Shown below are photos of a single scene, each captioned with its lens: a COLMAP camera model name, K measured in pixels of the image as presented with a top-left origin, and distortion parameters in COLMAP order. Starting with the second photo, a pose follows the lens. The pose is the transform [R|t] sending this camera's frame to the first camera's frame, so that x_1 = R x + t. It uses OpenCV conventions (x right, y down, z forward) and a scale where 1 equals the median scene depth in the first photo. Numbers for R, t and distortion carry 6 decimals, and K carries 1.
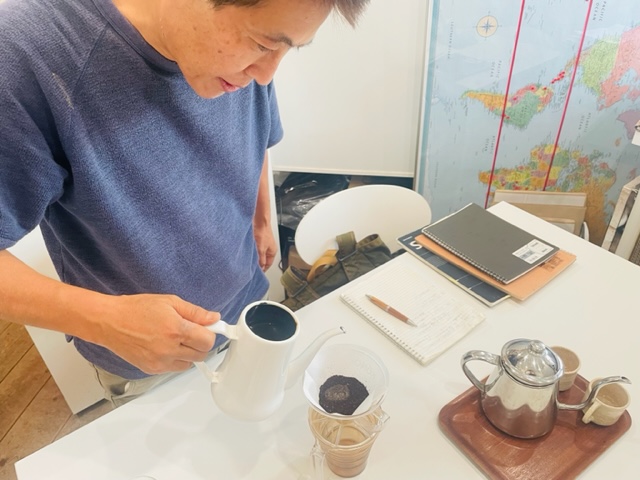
lens RADIAL K [[499.8, 0, 320.0], [0, 499.8, 240.0], [0, 0, 1]] dist [0.068479, -0.107804]
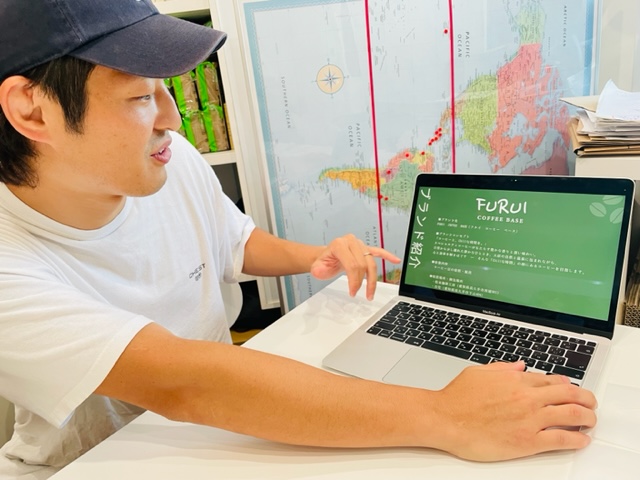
lens RADIAL K [[499.8, 0, 320.0], [0, 499.8, 240.0], [0, 0, 1]] dist [0.068479, -0.107804]
pose [[0.958181, -0.145836, 0.246214, 0.096994], [0.216573, 0.931942, -0.290826, 0.003810], [-0.187045, 0.331987, 0.924553, 0.381565]]
